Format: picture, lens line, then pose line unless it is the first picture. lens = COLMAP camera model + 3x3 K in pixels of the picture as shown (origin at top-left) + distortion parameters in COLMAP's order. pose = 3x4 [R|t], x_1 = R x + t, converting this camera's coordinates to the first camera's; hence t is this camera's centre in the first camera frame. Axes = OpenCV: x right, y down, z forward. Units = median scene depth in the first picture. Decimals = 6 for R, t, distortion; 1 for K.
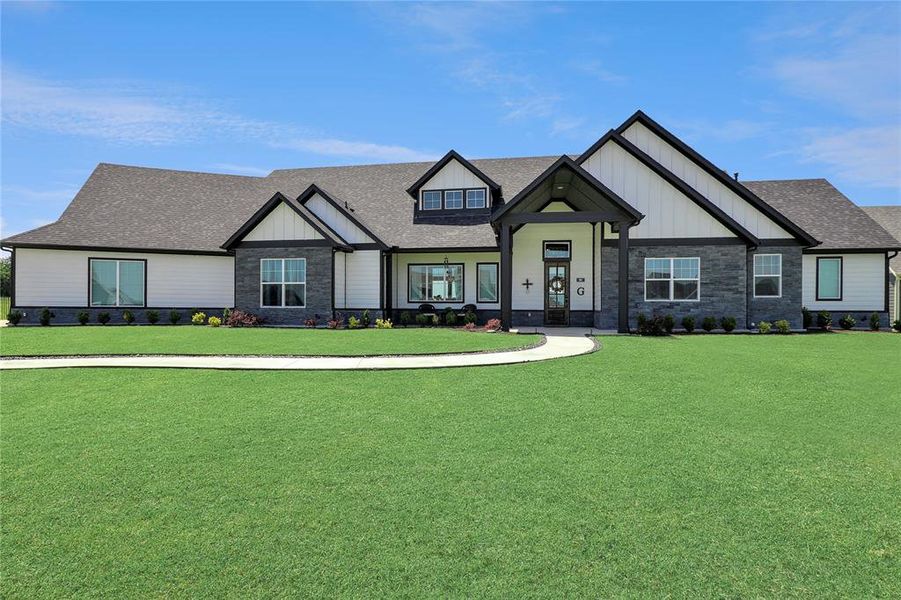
lens RADIAL K [[423.8, 0, 454.2], [0, 423.8, 303.9], [0, 0, 1]] dist [-0.030479, -0.000204]
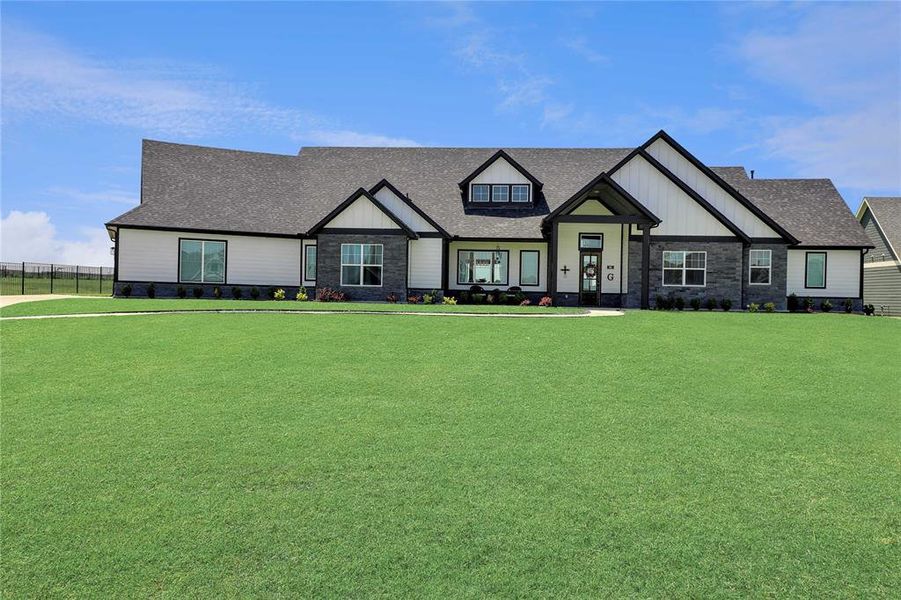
lens RADIAL K [[609.8, 0, 461.6], [0, 609.8, 292.4], [0, 0, 1]] dist [0.004013, -0.000990]
pose [[0.996634, 0.016873, 0.080224, -0.259663], [-0.016782, 0.999858, -0.001807, 0.024110], [-0.080244, 0.000454, 0.996775, -0.686205]]
